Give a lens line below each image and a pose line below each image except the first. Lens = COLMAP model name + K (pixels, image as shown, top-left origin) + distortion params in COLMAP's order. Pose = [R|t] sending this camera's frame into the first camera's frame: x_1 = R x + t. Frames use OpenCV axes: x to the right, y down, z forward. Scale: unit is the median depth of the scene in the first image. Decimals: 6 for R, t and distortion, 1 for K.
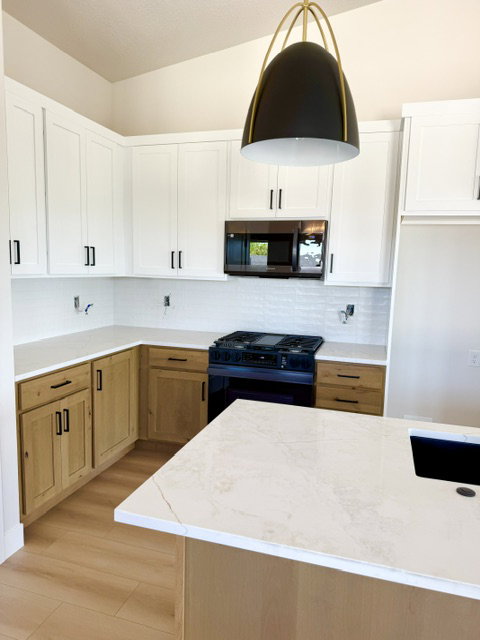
lens RADIAL K [[446.0, 0, 240.1], [0, 446.0, 338.1], [0, 0, 1]] dist [-0.024307, -0.001070]
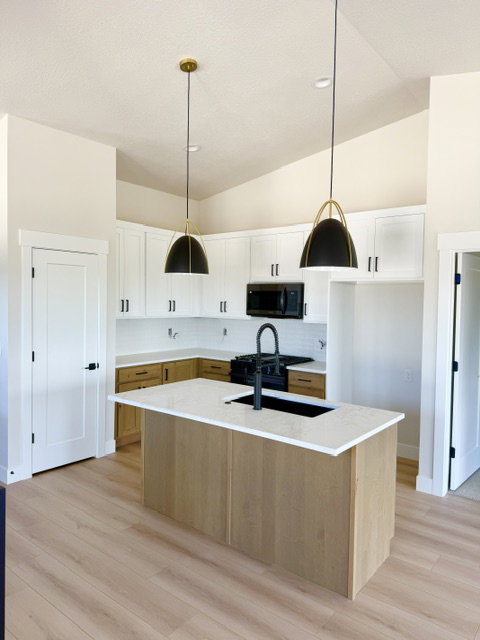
lens RADIAL K [[449.3, 0, 240.0], [0, 449.3, 320.0], [0, 0, 1]] dist [-0.025705, -0.001890]
pose [[0.929263, 0.004069, -0.369396, 0.571769], [-0.048604, 0.992594, -0.111336, 0.057197], [0.366207, 0.121415, 0.922578, -0.537662]]
